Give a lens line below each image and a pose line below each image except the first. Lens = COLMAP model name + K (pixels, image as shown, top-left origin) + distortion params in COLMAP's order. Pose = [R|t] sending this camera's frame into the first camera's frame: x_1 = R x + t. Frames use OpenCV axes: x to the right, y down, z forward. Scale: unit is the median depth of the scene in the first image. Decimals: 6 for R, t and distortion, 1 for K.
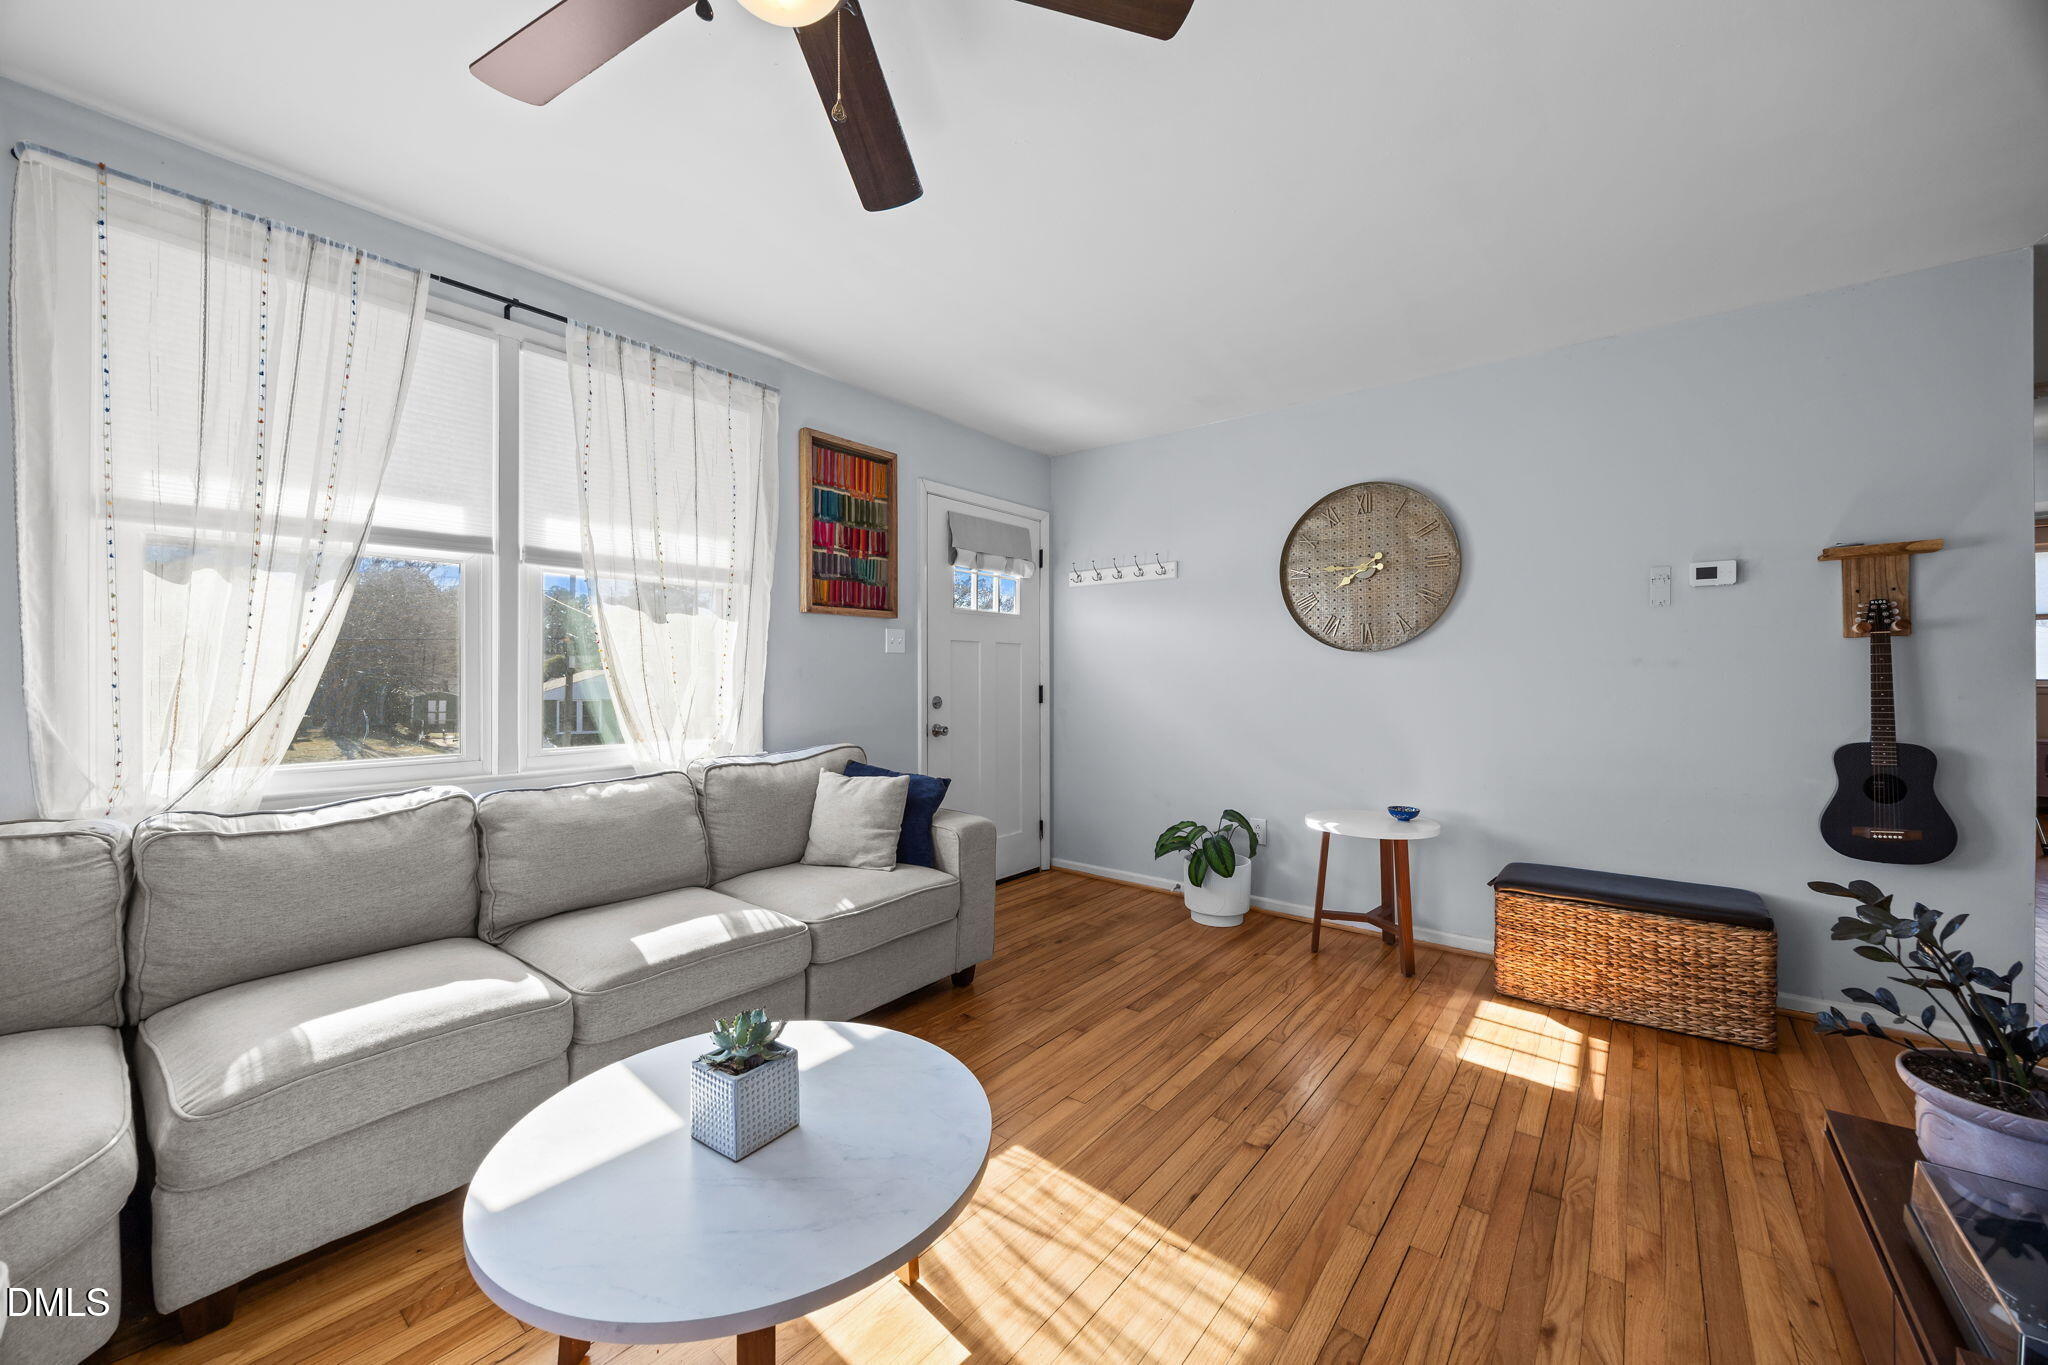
lens RADIAL K [[781.9, 0, 1014.3], [0, 781.9, 681.1], [0, 0, 1]] dist [-0.000362, 0.000064]
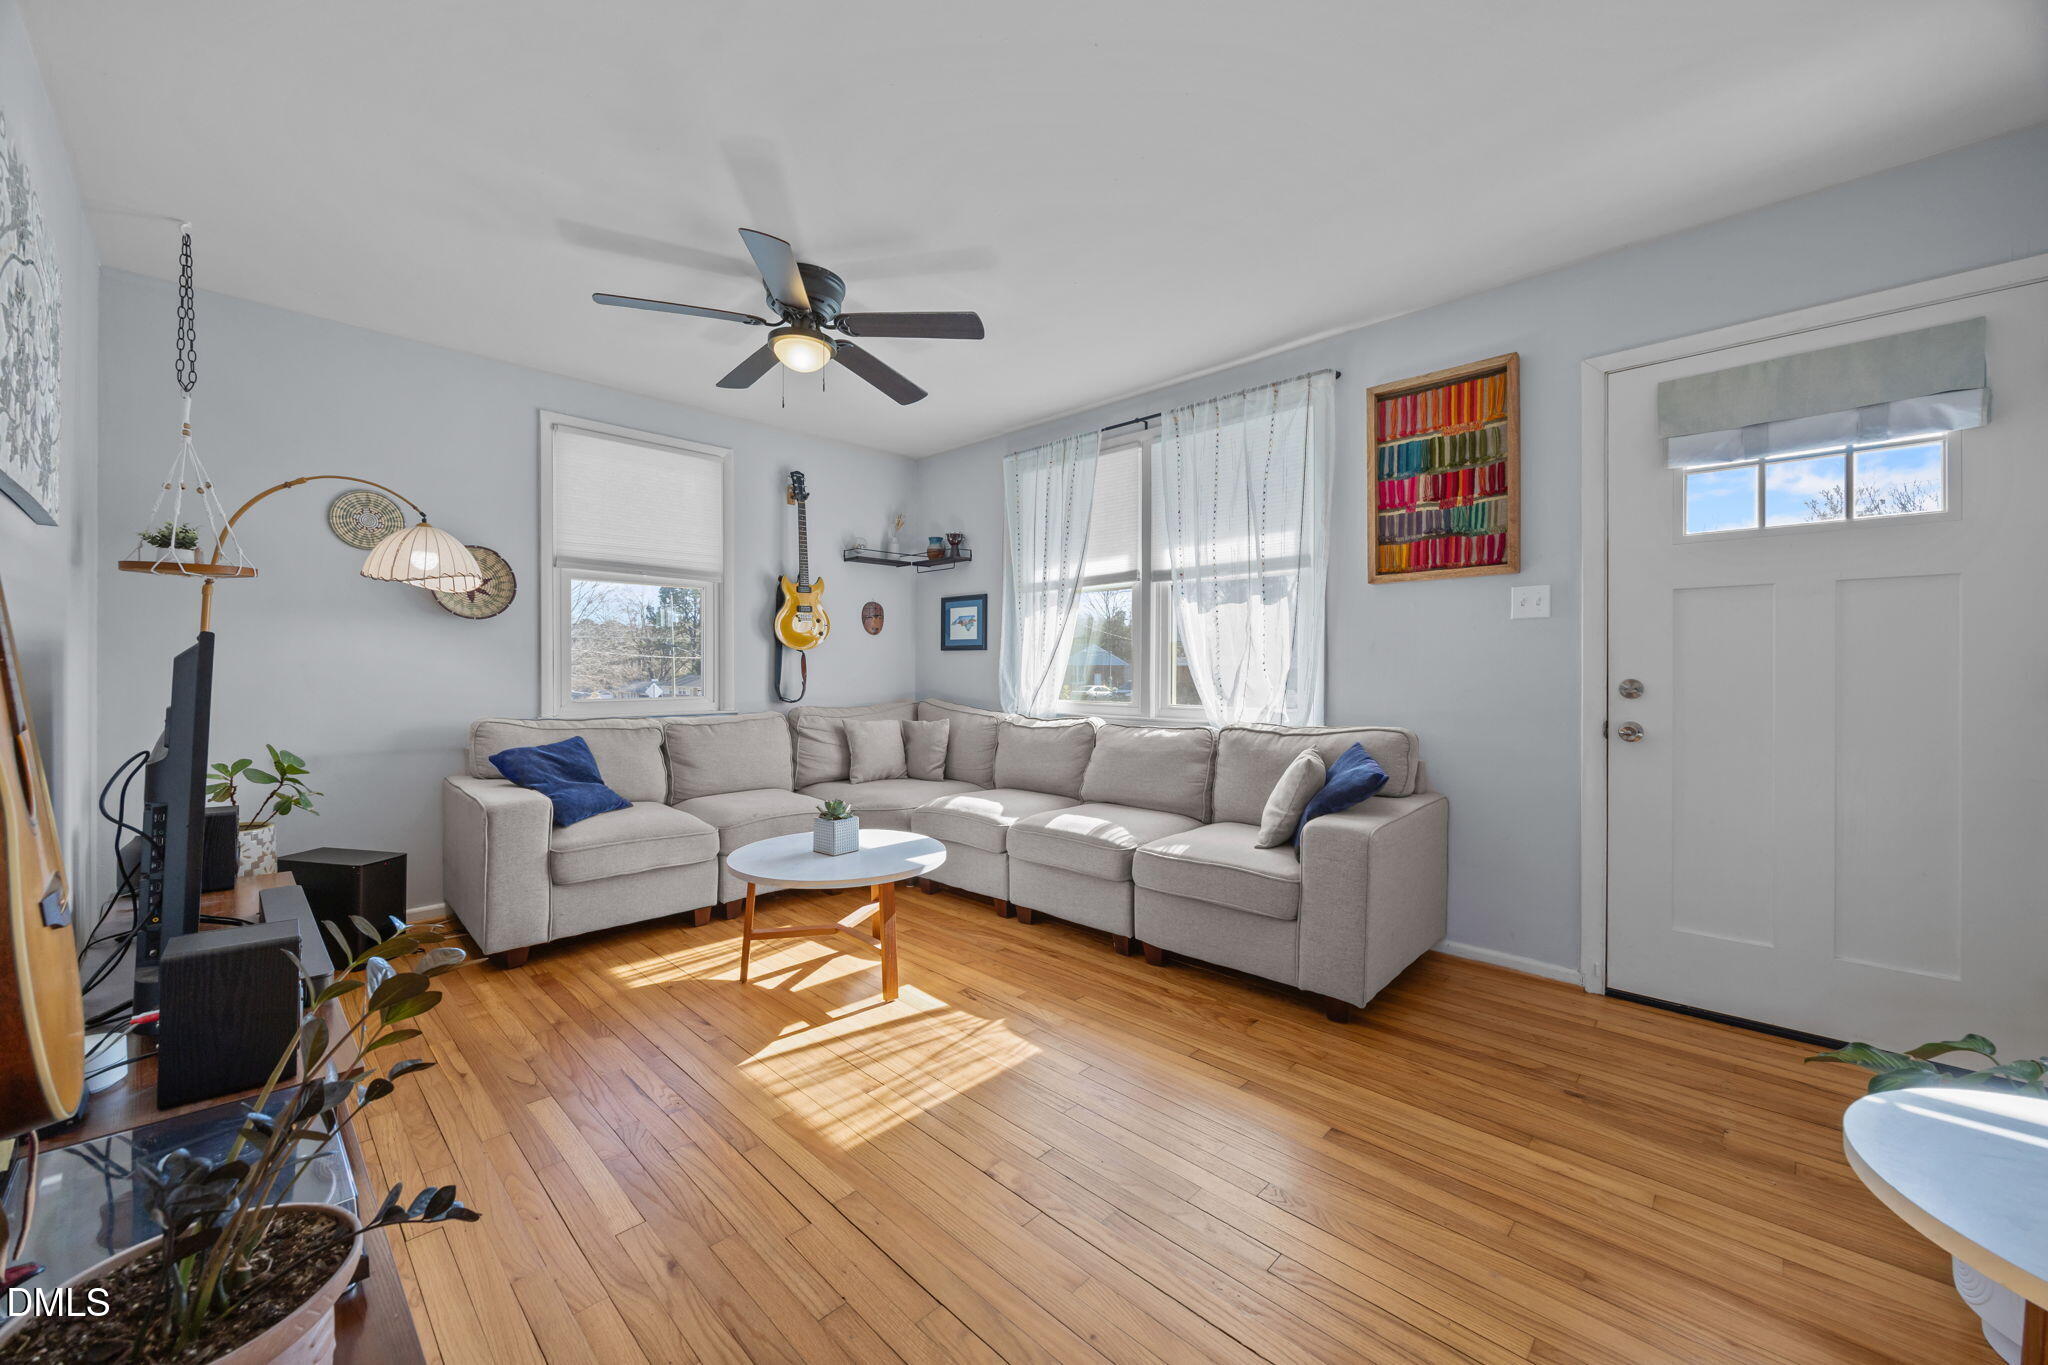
lens RADIAL K [[784.1, 0, 1010.8], [0, 784.1, 673.2], [0, 0, 1]] dist [-0.003172, -0.000055]
pose [[-0.099438, 0.005631, -0.995028, 0.690995], [-0.005209, 0.999967, 0.006180, 0.015050], [0.995030, 0.005798, -0.099406, 0.641650]]
